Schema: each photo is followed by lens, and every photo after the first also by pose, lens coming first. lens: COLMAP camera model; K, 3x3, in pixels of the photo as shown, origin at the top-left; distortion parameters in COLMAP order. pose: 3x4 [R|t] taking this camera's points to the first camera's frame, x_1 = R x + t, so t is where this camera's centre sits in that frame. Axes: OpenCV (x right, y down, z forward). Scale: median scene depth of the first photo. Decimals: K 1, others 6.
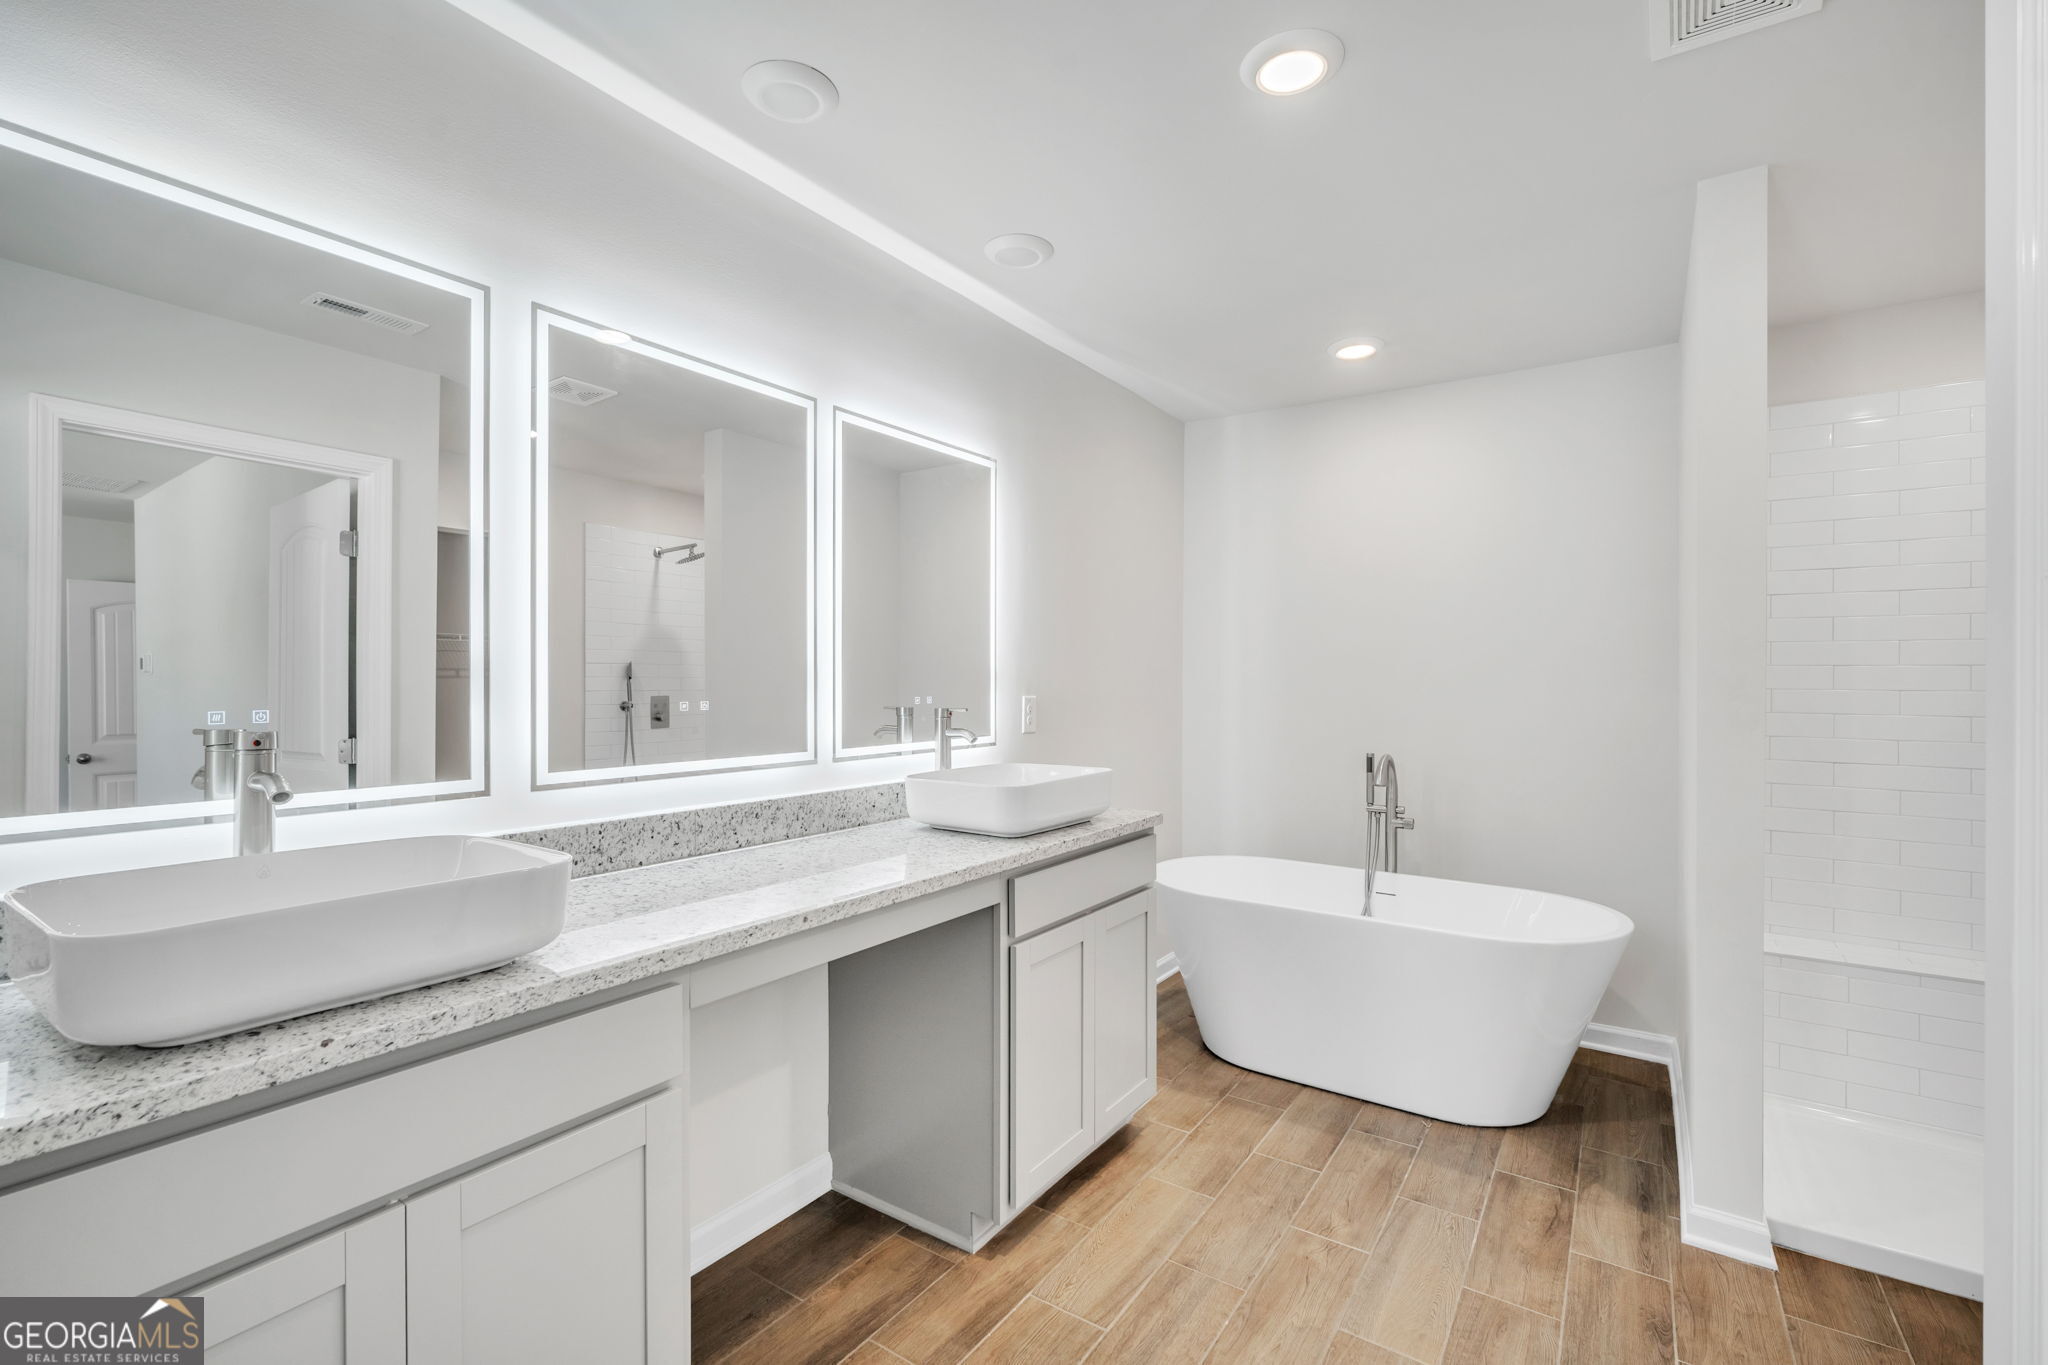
lens RADIAL K [[905.8, 0, 1018.7], [0, 905.8, 676.6], [0, 0, 1]] dist [-0.011547, 0.003668]
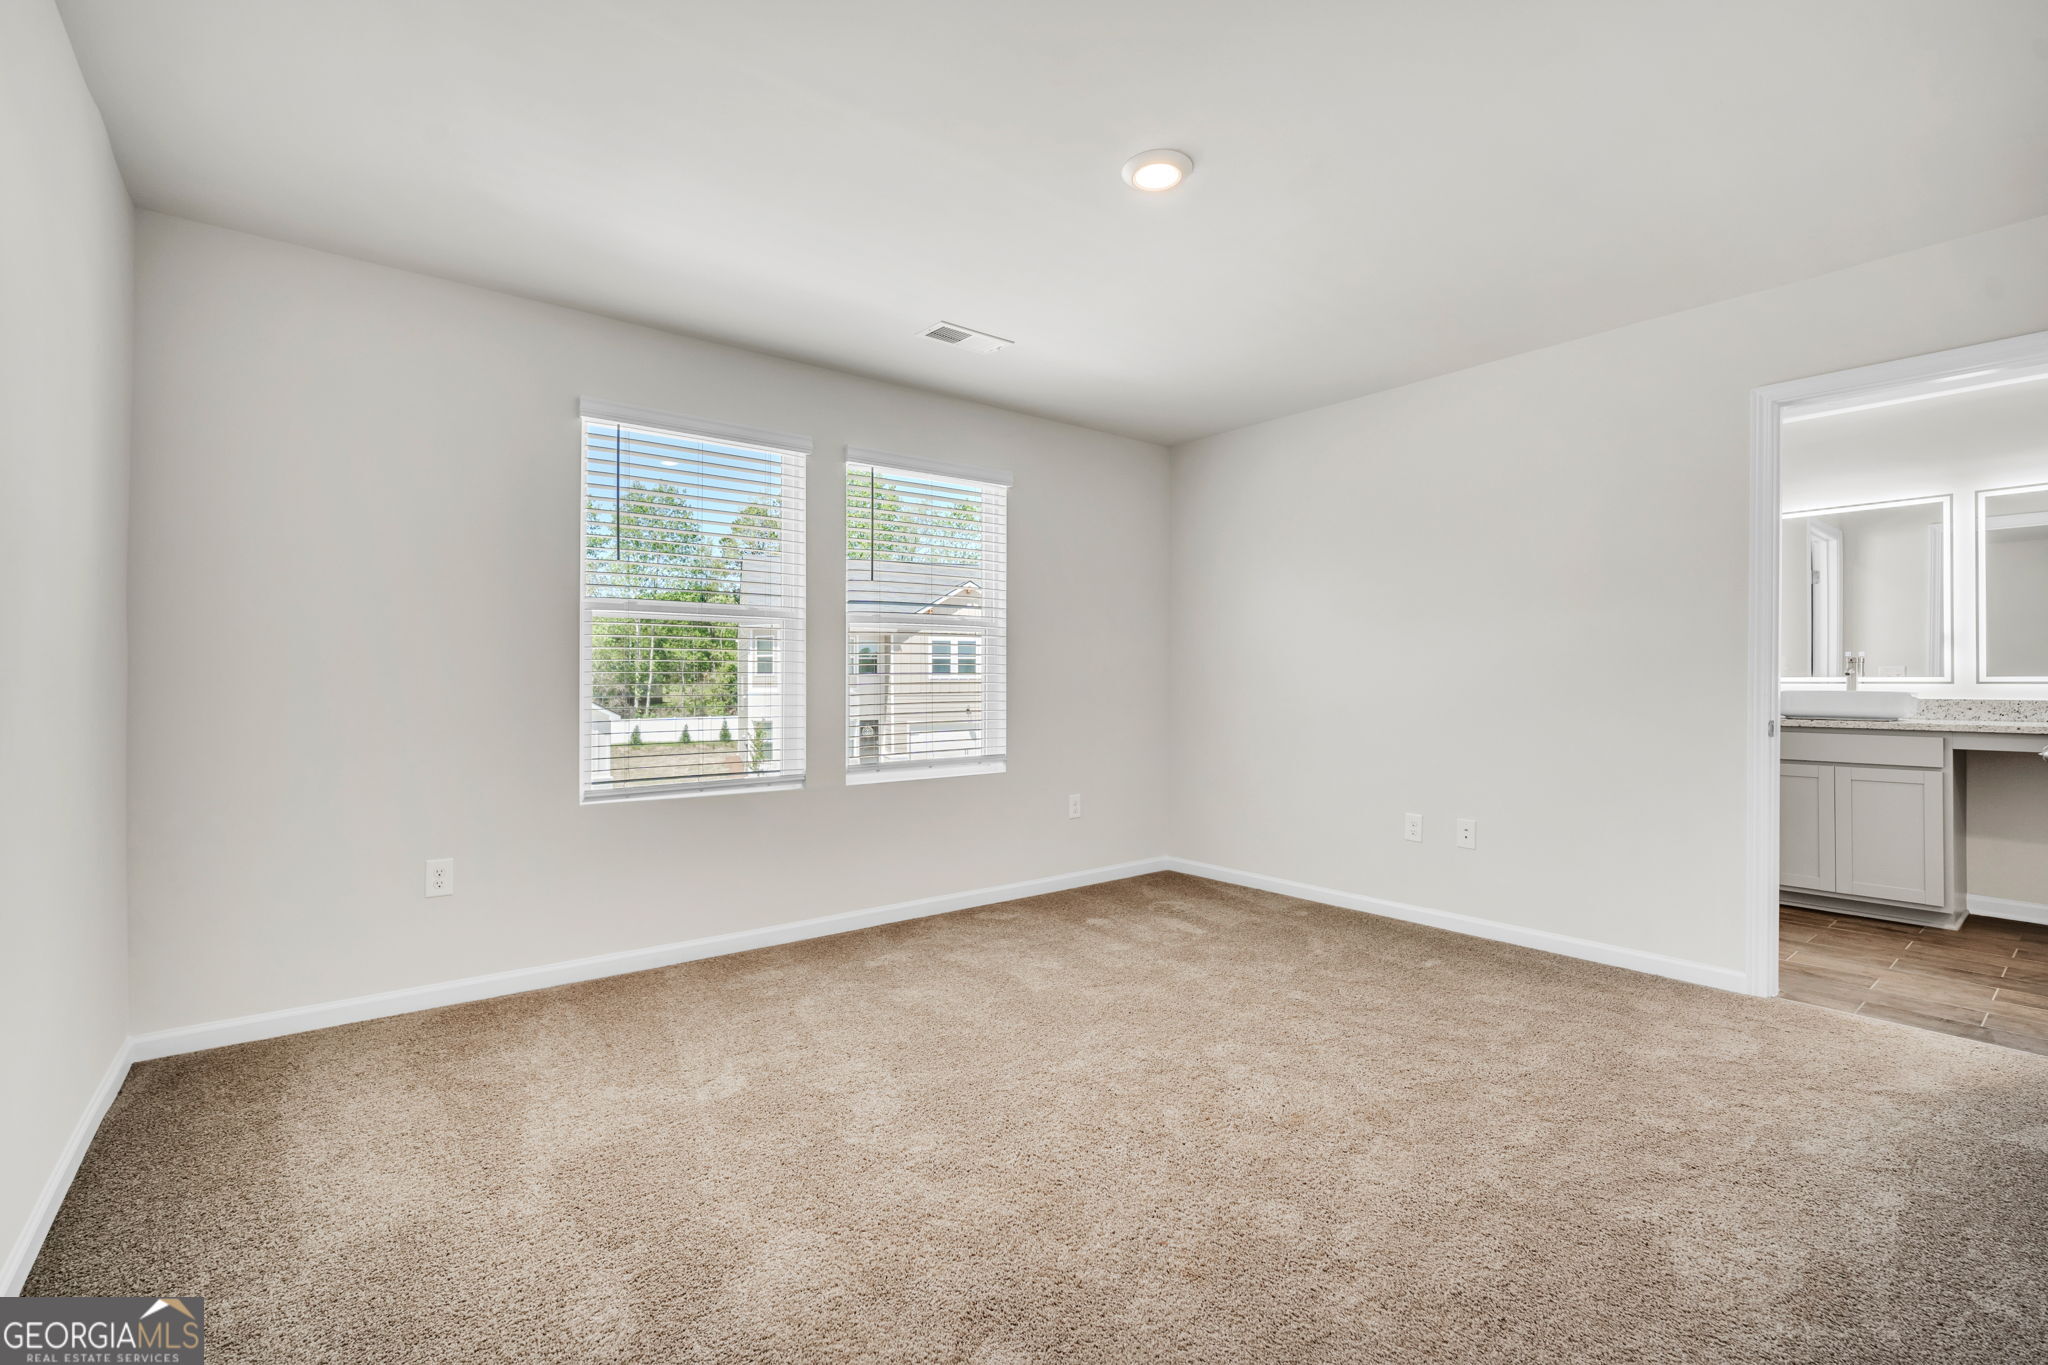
lens RADIAL K [[905.8, 0, 1008.3], [0, 905.8, 677.5], [0, 0, 1]] dist [-0.011547, 0.003668]
pose [[-0.293357, -0.000731, -0.956003, 0.942841], [0.006397, 0.999976, -0.002727, 0.034987], [0.955982, -0.006916, -0.293345, -0.305290]]
